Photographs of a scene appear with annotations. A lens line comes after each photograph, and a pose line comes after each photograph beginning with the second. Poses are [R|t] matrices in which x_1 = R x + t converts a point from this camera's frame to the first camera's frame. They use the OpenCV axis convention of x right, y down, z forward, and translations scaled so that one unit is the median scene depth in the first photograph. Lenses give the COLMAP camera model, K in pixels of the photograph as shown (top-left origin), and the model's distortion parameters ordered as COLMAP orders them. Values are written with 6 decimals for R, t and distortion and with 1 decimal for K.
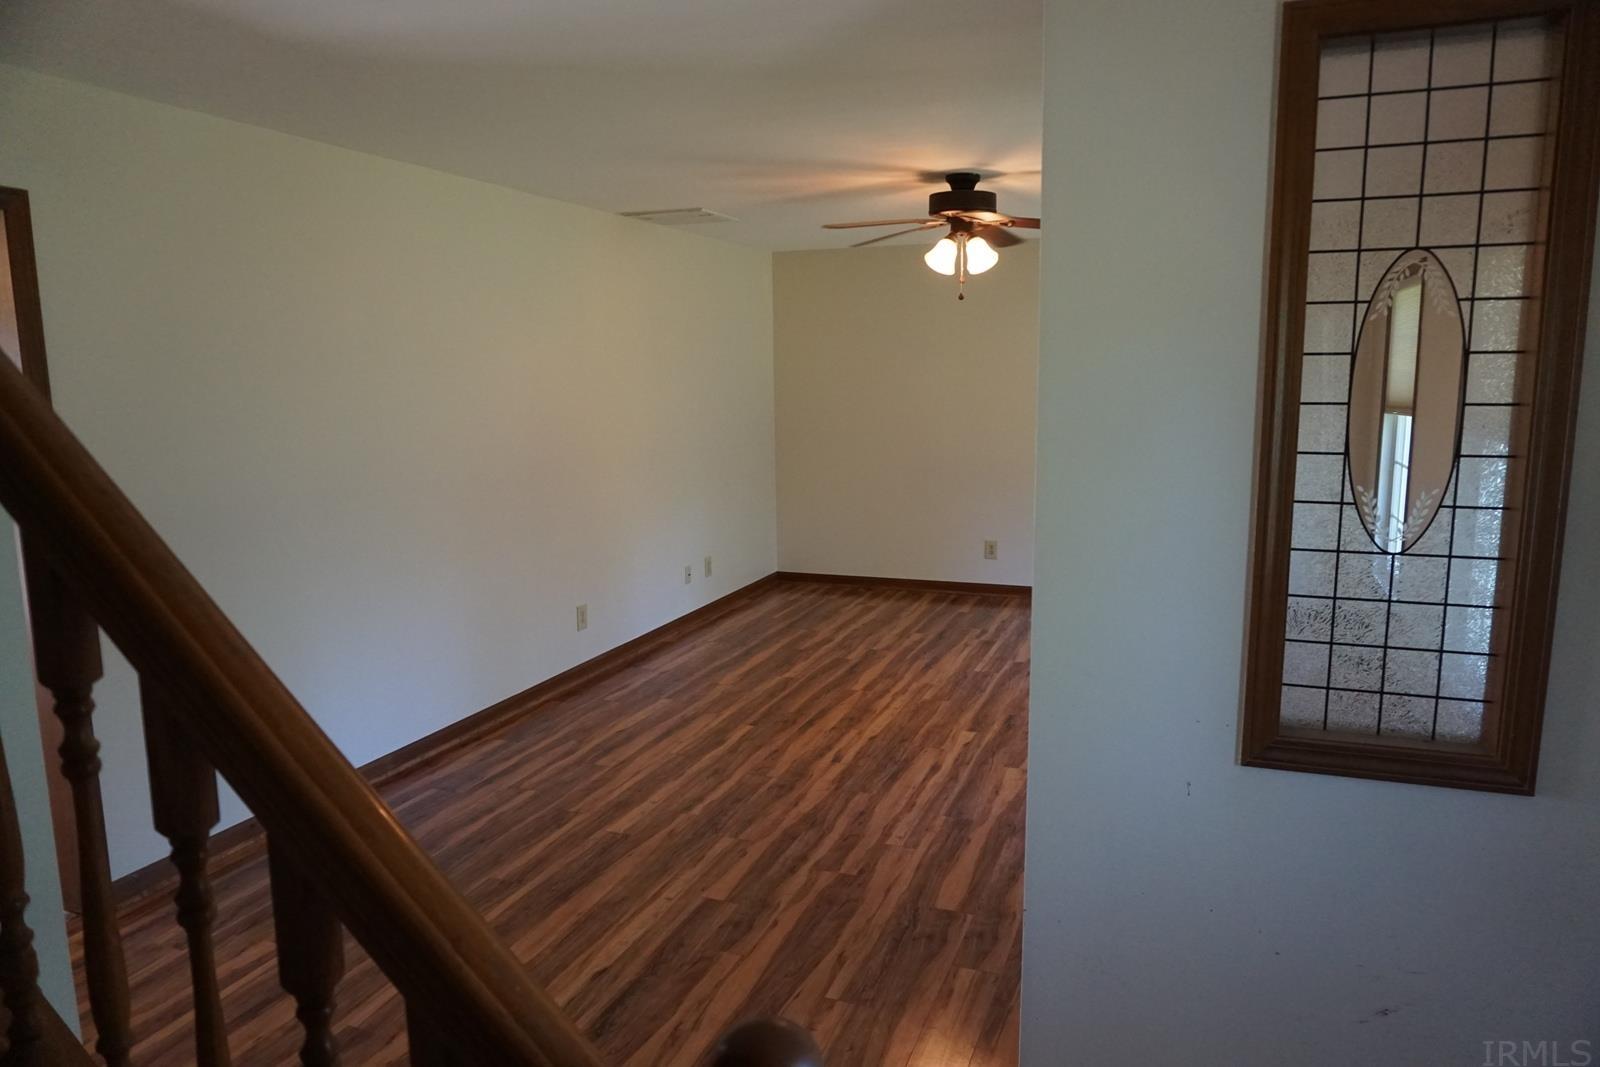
lens RADIAL K [[1063.9, 0, 799.0], [0, 1063.9, 544.0], [0, 0, 1]] dist [-0.046660, 0.032412]
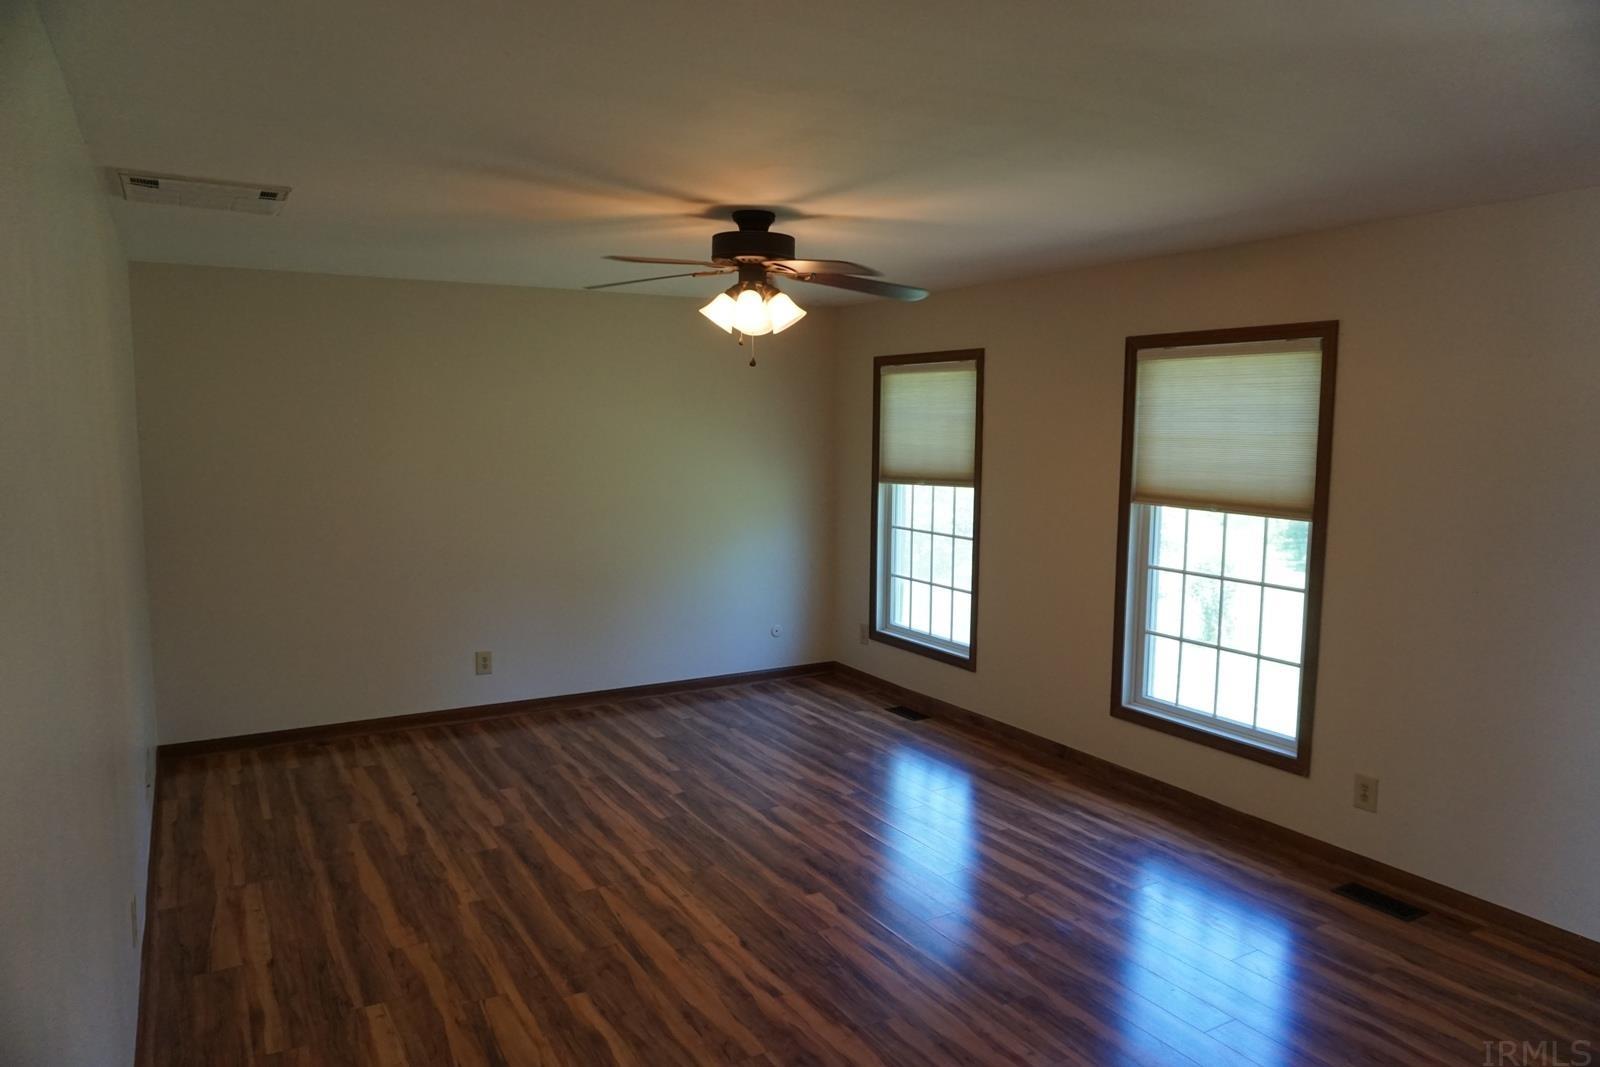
lens RADIAL K [[1063.9, 0, 799.0], [0, 1063.9, 544.0], [0, 0, 1]] dist [-0.046660, 0.032412]
pose [[0.620739, -0.072132, 0.780692, -0.424249], [0.112343, 0.993666, 0.002484, -0.086476], [-0.775927, 0.086164, 0.624911, 0.436262]]
